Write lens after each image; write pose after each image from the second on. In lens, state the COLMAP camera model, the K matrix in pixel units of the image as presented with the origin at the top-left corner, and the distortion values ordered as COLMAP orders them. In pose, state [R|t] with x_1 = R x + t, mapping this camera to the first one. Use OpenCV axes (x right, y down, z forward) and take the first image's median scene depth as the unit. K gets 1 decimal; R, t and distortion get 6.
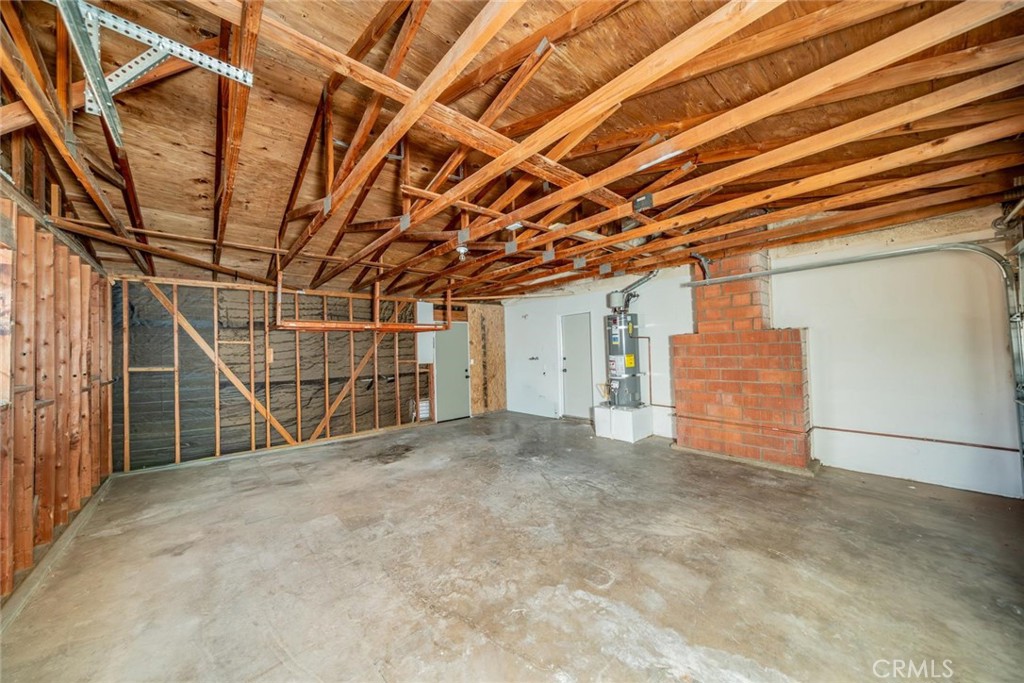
lens RADIAL K [[346.4, 0, 508.1], [0, 346.4, 344.0], [0, 0, 1]] dist [-0.000175, -0.000022]
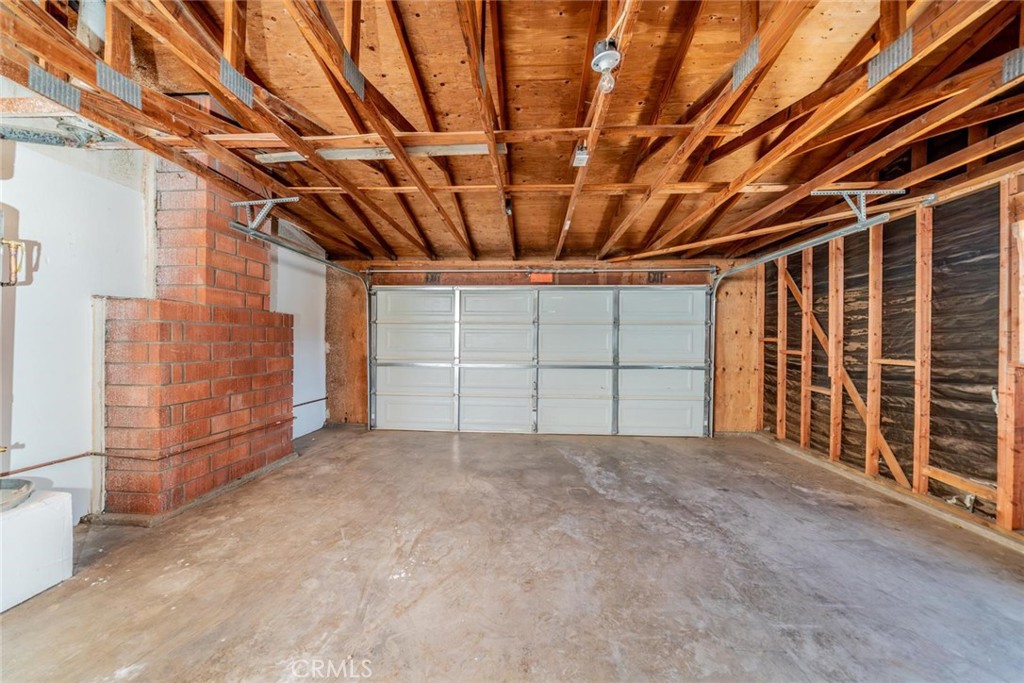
lens RADIAL K [[346.4, 0, 511.5], [0, 346.4, 341.4], [0, 0, 1]] dist [-0.000175, -0.000022]
pose [[-0.709927, 0.017287, 0.704064, -0.383106], [-0.003173, 0.999610, -0.027742, 0.073734], [-0.704269, -0.021929, -0.709595, 1.552103]]
